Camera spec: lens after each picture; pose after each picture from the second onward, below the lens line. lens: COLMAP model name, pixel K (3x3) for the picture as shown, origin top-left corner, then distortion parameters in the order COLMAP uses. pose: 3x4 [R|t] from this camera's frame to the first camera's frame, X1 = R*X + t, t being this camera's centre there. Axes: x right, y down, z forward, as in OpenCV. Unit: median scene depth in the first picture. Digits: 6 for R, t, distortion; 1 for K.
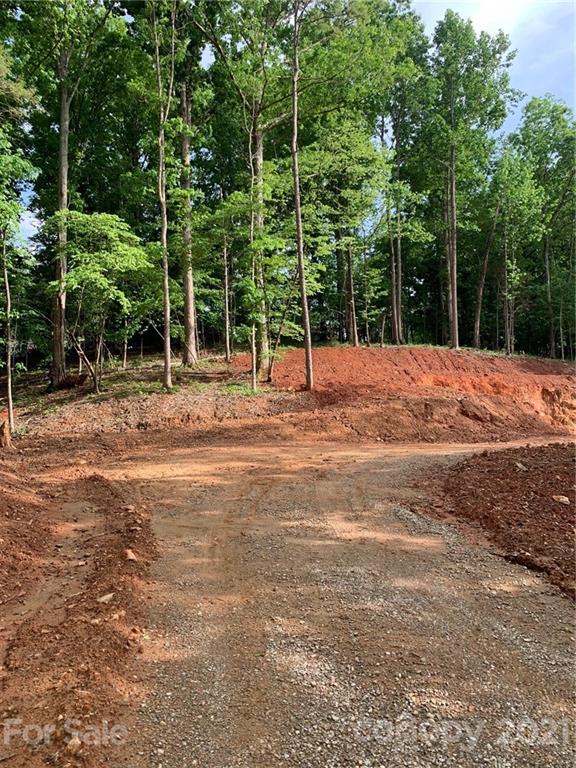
lens RADIAL K [[576.8, 0, 284.5], [0, 576.8, 383.7], [0, 0, 1]] dist [0.025581, -0.048901]
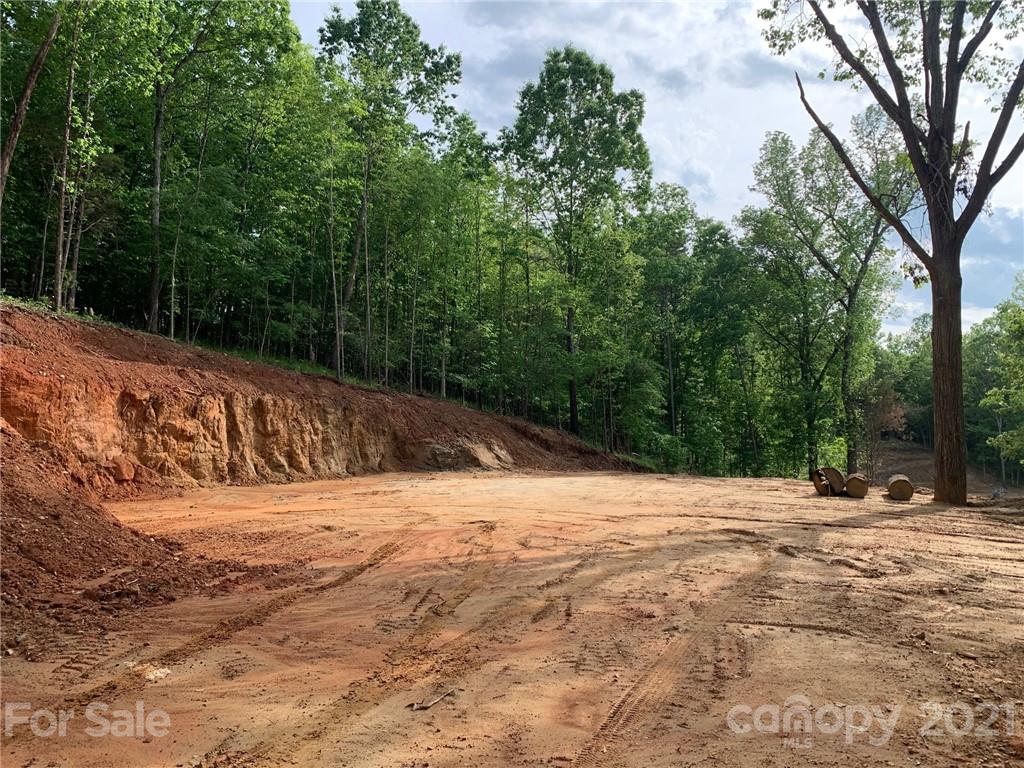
lens RADIAL K [[769.0, 0, 506.2], [0, 769.0, 380.3], [0, 0, 1]] dist [0.025581, -0.048901]
pose [[0.646932, 0.072247, 0.759118, 0.167079], [-0.070304, 0.996913, -0.034964, -0.000228], [-0.759300, -0.030750, 0.650014, 0.352056]]
